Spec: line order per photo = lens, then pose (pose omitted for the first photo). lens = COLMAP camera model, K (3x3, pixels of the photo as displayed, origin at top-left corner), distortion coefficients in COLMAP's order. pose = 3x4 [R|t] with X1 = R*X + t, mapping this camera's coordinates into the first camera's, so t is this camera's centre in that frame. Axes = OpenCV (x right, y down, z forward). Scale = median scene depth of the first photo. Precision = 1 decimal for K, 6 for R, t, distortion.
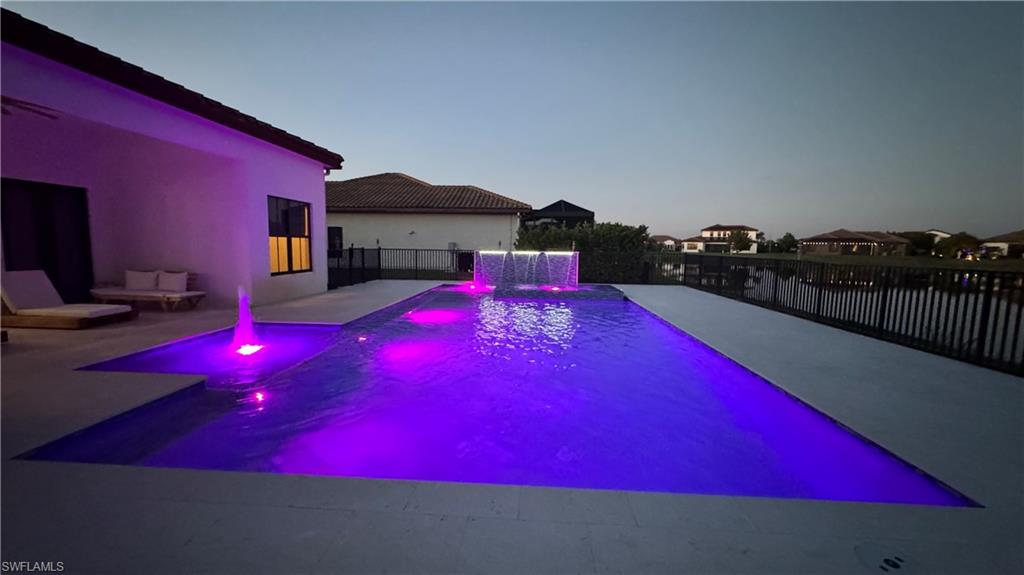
lens RADIAL K [[402.7, 0, 509.8], [0, 402.7, 284.1], [0, 0, 1]] dist [-0.000643, -0.000268]
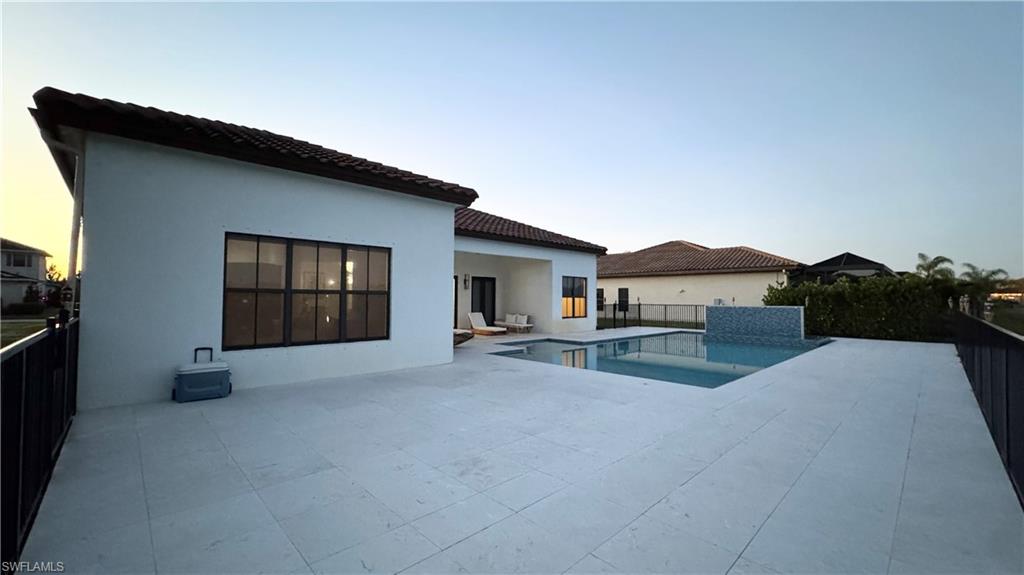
lens RADIAL K [[402.7, 0, 513.4], [0, 402.7, 290.6], [0, 0, 1]] dist [-0.000643, -0.000268]
pose [[0.732108, -0.025084, -0.680726, 0.441068], [-0.059364, 0.993170, -0.100443, 0.045296], [0.678597, 0.113946, 0.725619, -0.449555]]
